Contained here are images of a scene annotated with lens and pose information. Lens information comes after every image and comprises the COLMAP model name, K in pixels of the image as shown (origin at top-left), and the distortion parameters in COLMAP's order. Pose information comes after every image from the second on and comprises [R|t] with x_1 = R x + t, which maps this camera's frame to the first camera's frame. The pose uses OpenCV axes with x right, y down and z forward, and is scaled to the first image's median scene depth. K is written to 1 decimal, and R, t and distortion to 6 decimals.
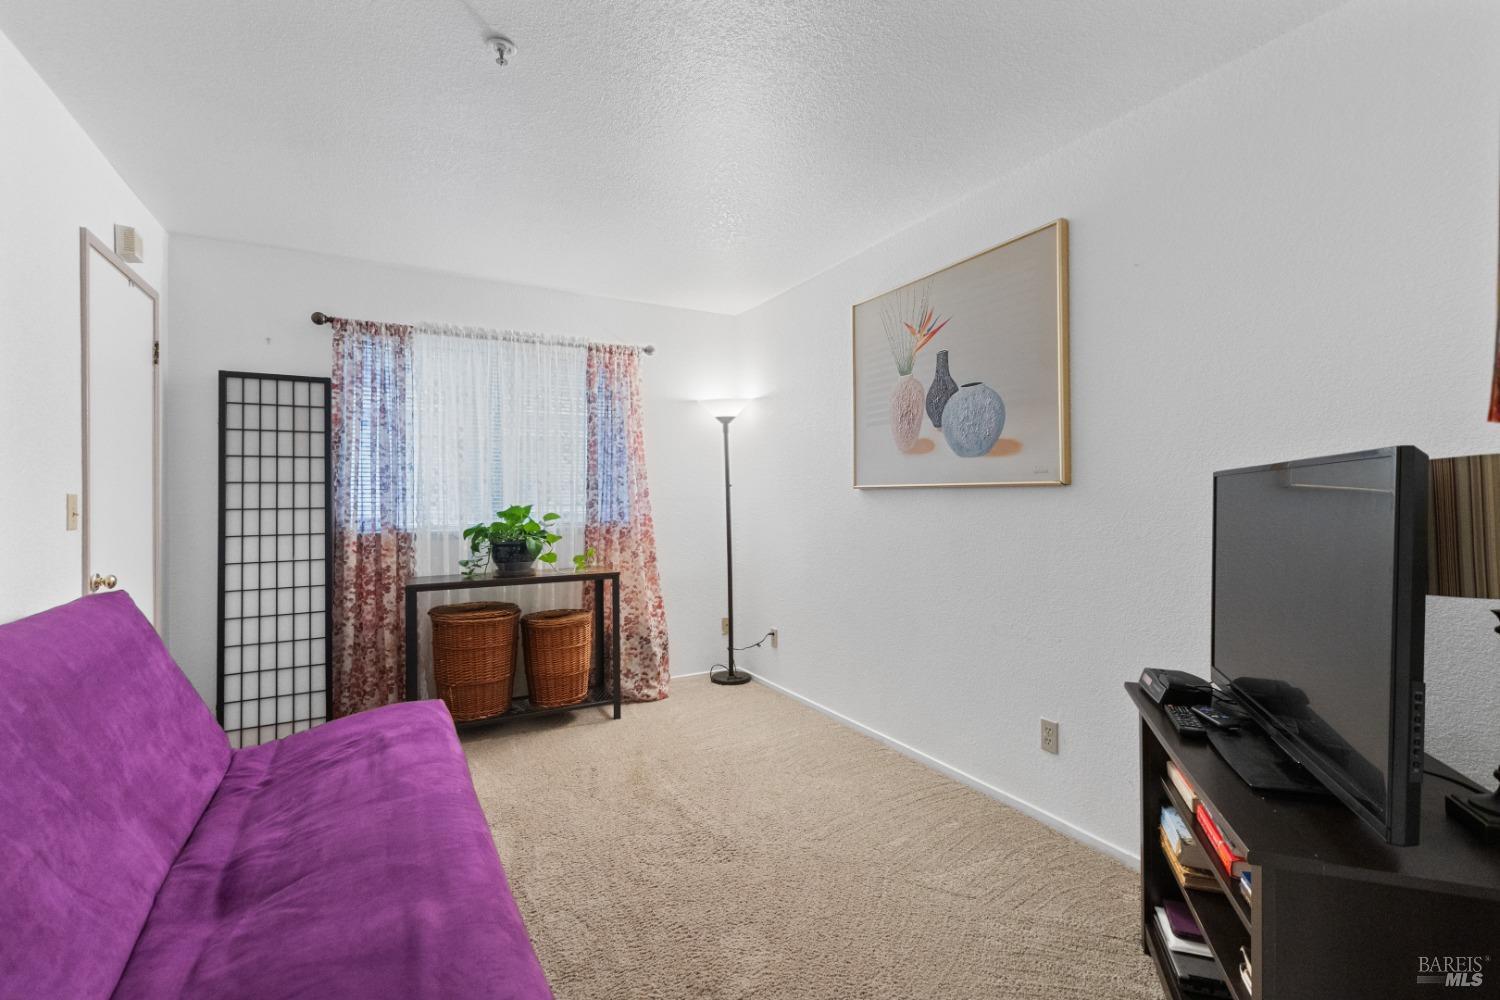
lens RADIAL K [[674.6, 0, 751.1], [0, 674.6, 497.7], [0, 0, 1]] dist [-0.001643, 0.000922]
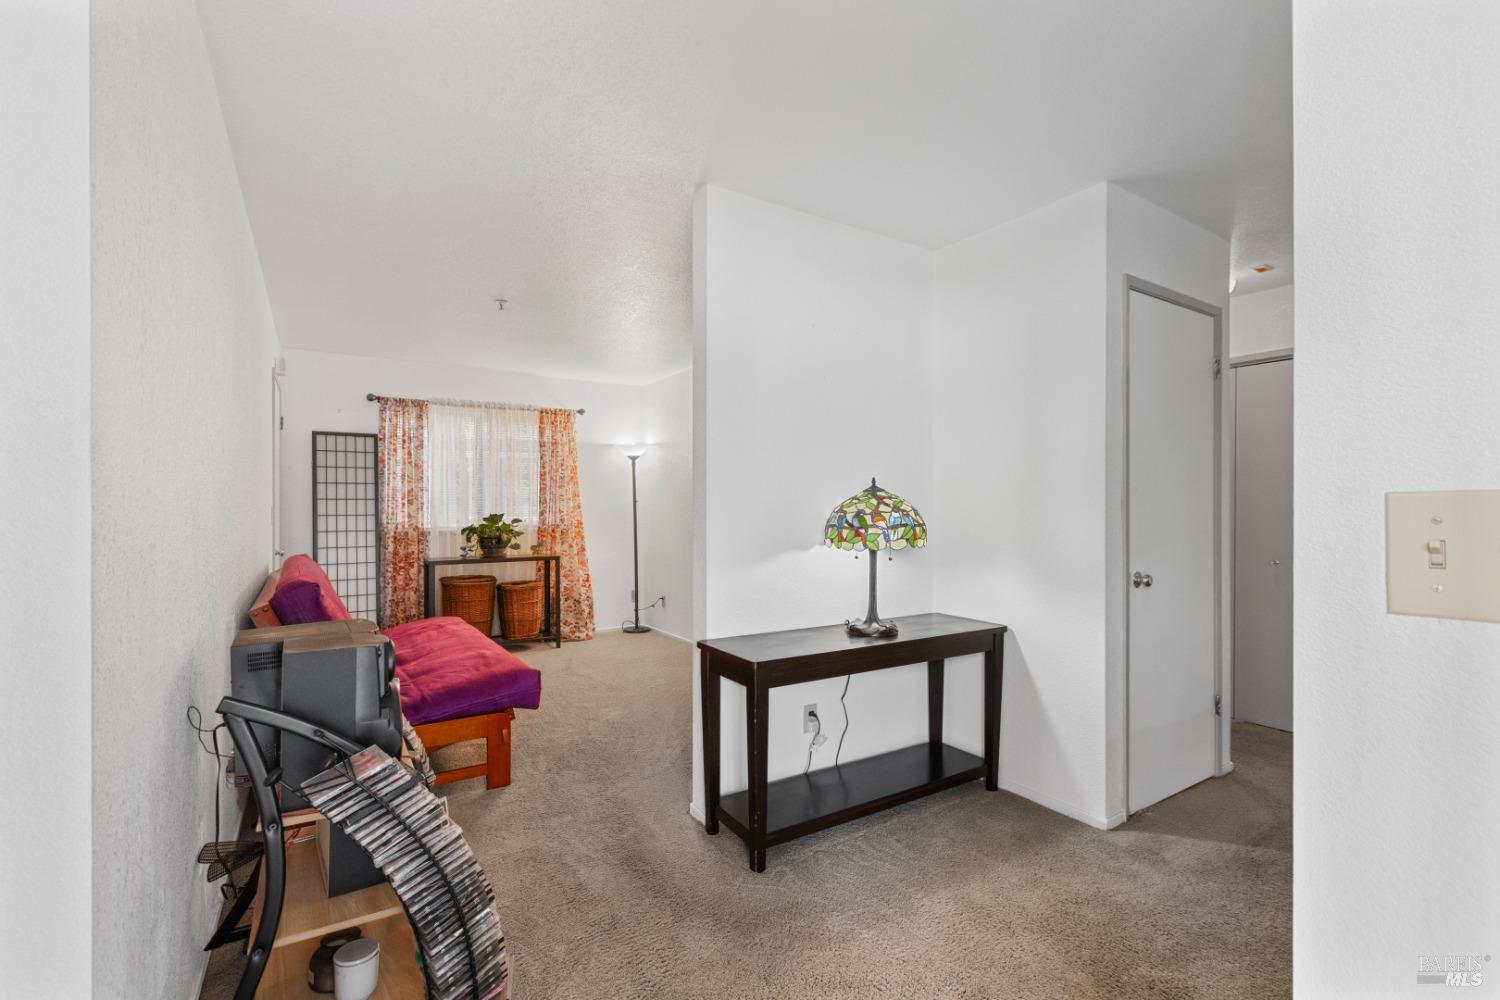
lens RADIAL K [[674.6, 0, 748.8], [0, 674.6, 507.1], [0, 0, 1]] dist [-0.001643, 0.000922]
pose [[0.997946, 0.001729, 0.064041, 0.151482], [-0.001141, 0.999957, -0.009209, 0.009997], [-0.064054, 0.009117, 0.997905, -0.634738]]
